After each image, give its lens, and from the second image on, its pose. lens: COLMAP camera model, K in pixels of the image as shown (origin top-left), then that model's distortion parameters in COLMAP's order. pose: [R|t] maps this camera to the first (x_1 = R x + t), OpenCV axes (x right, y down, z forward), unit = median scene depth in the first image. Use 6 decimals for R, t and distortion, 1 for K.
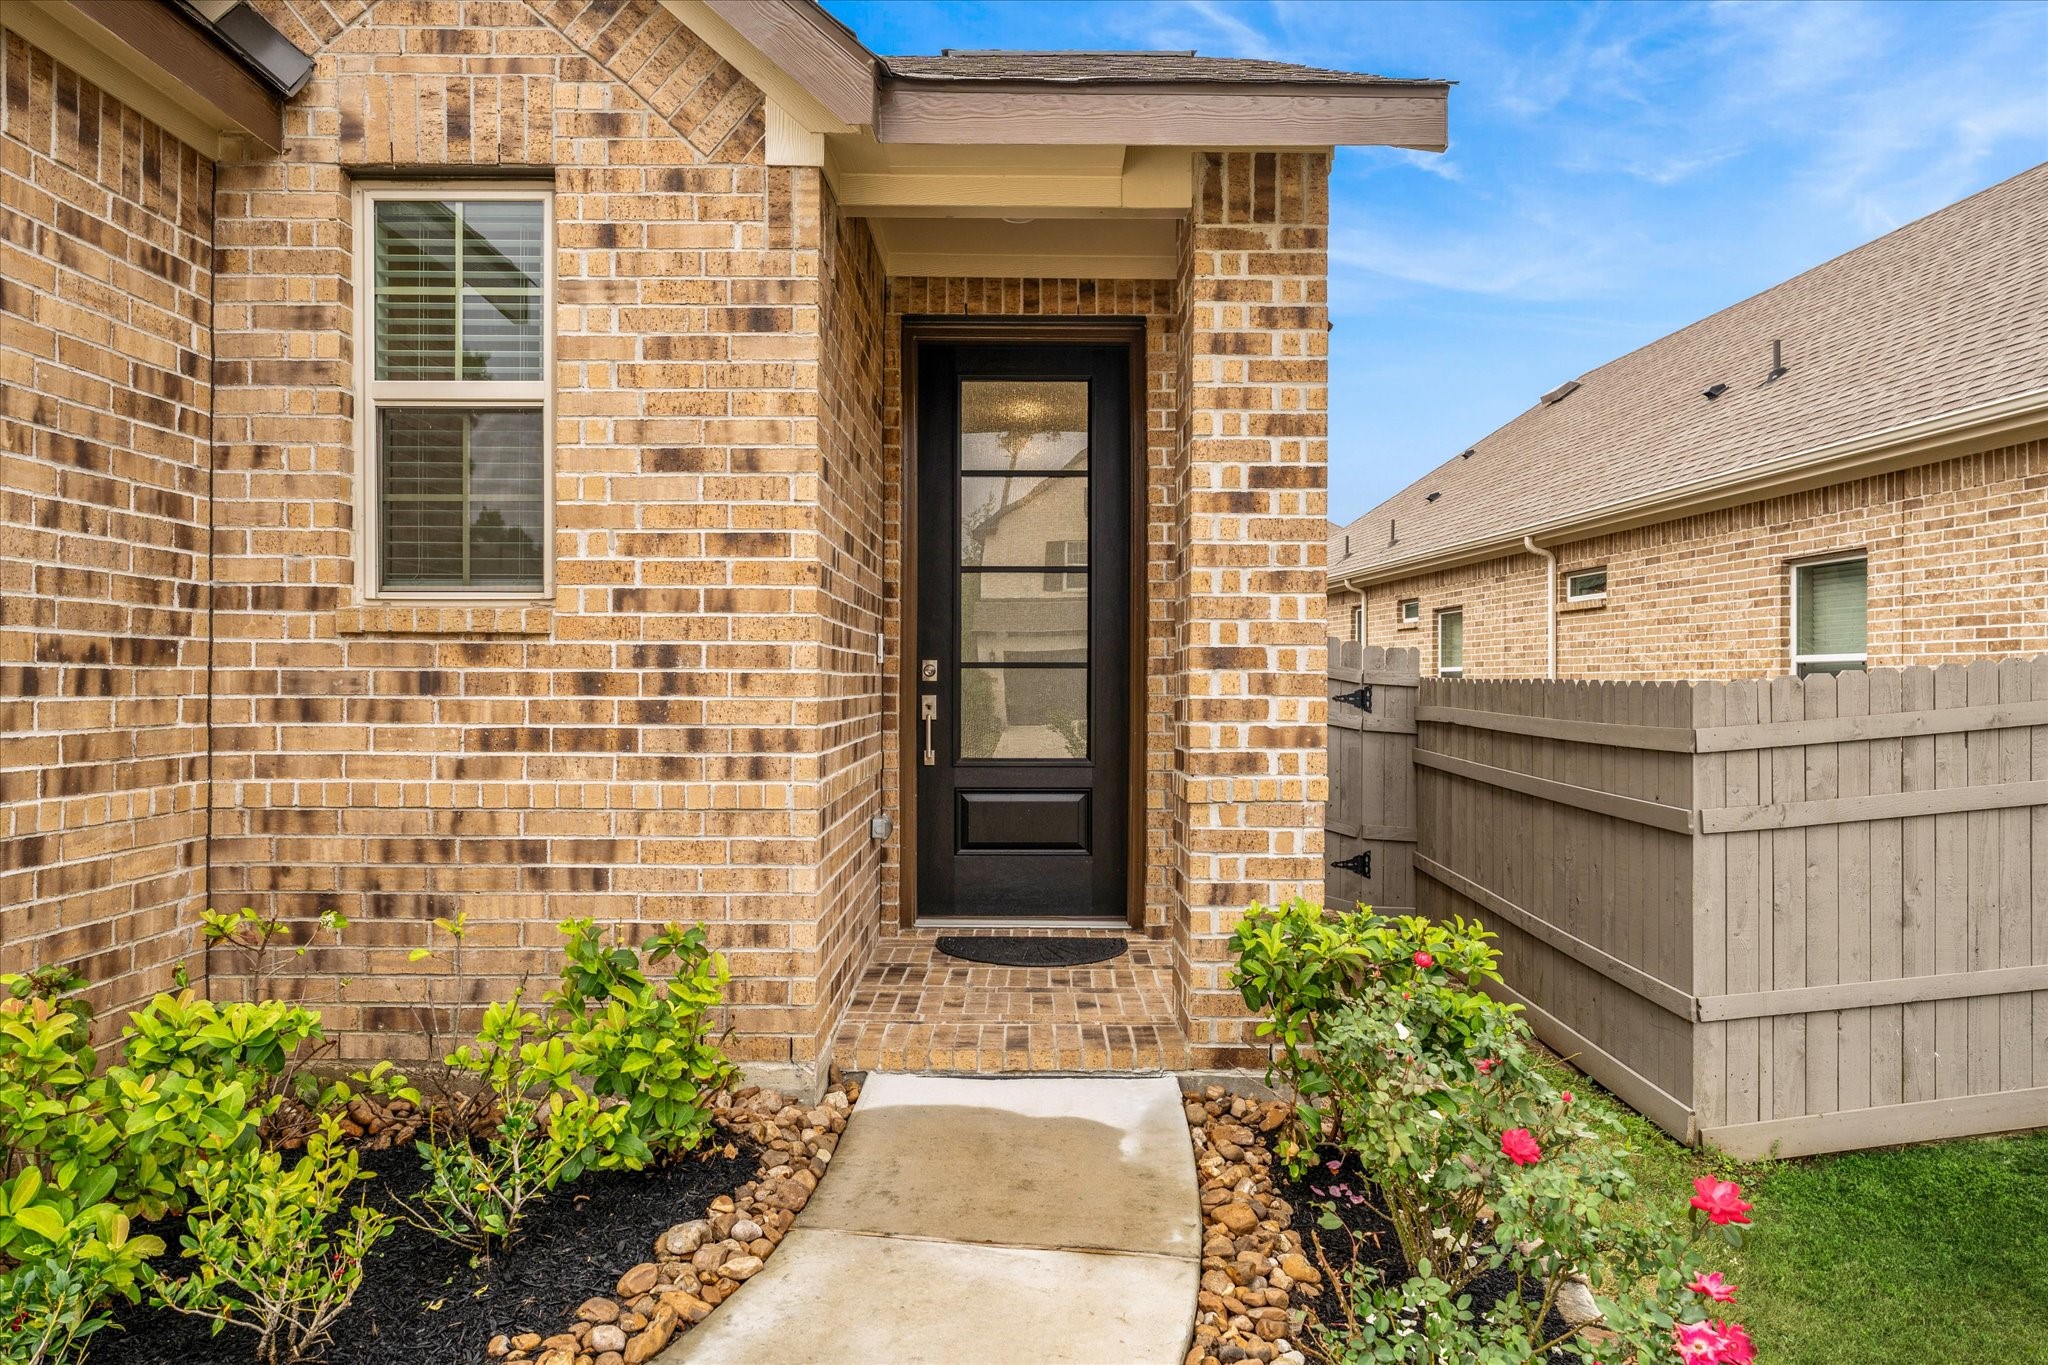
lens RADIAL K [[1271.7, 0, 1024.0], [0, 1271.7, 682.5], [0, 0, 1]] dist [-0.000890, -0.000573]
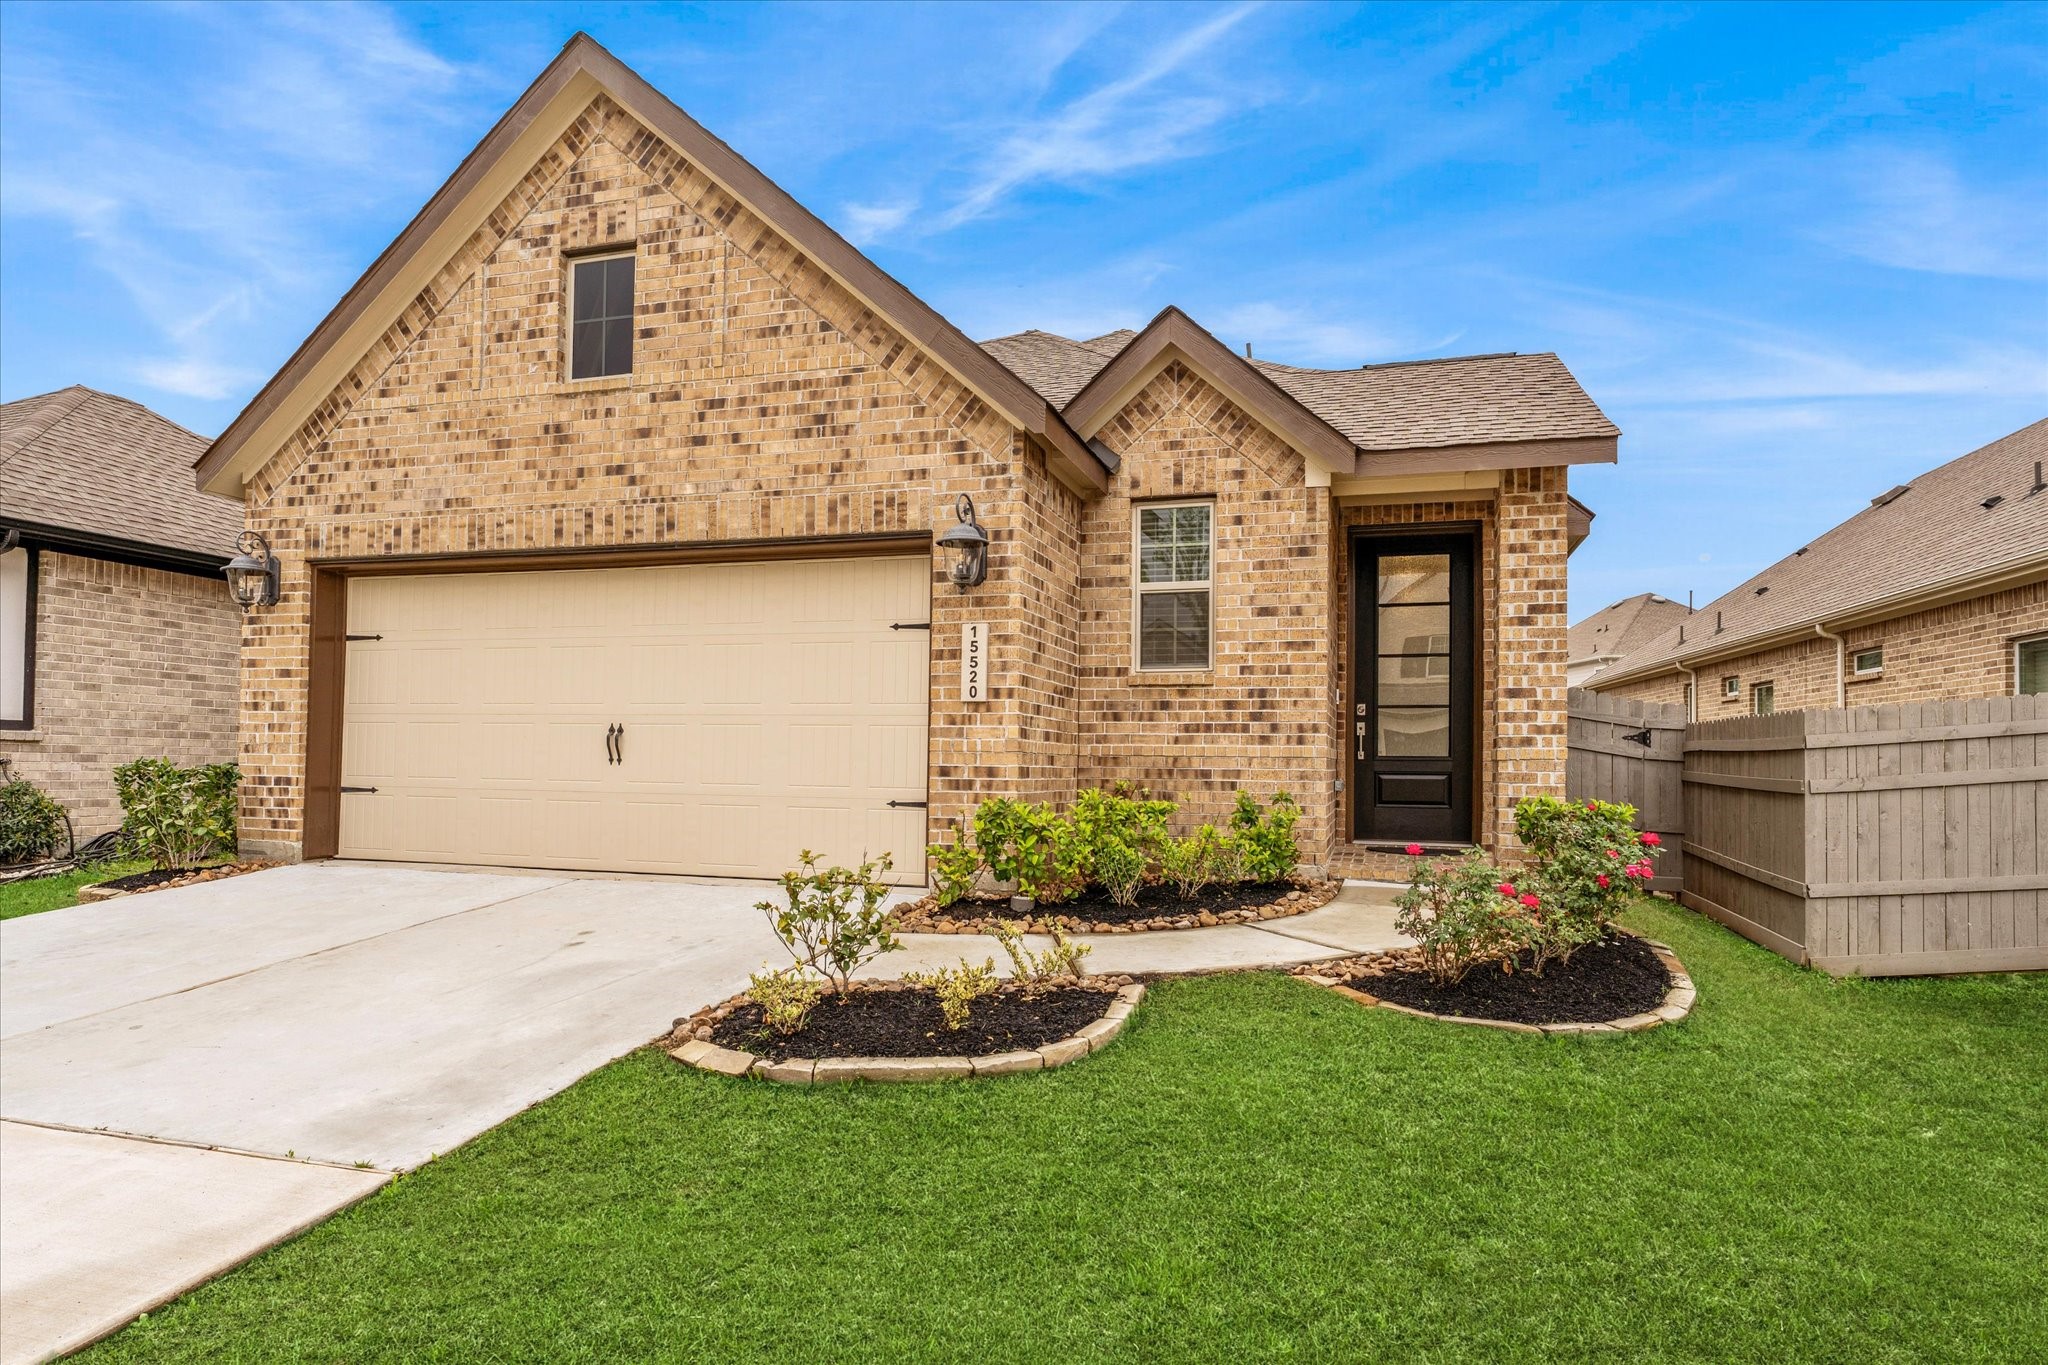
lens RADIAL K [[1160.8, 0, 1034.2], [0, 1160.8, 745.5], [0, 0, 1]] dist [-0.000742, 0.000333]
pose [[0.956193, 0.001530, -0.292733, -0.047209], [-0.007264, 0.999802, -0.018502, 0.112446], [0.292647, 0.019818, 0.956015, -1.127546]]
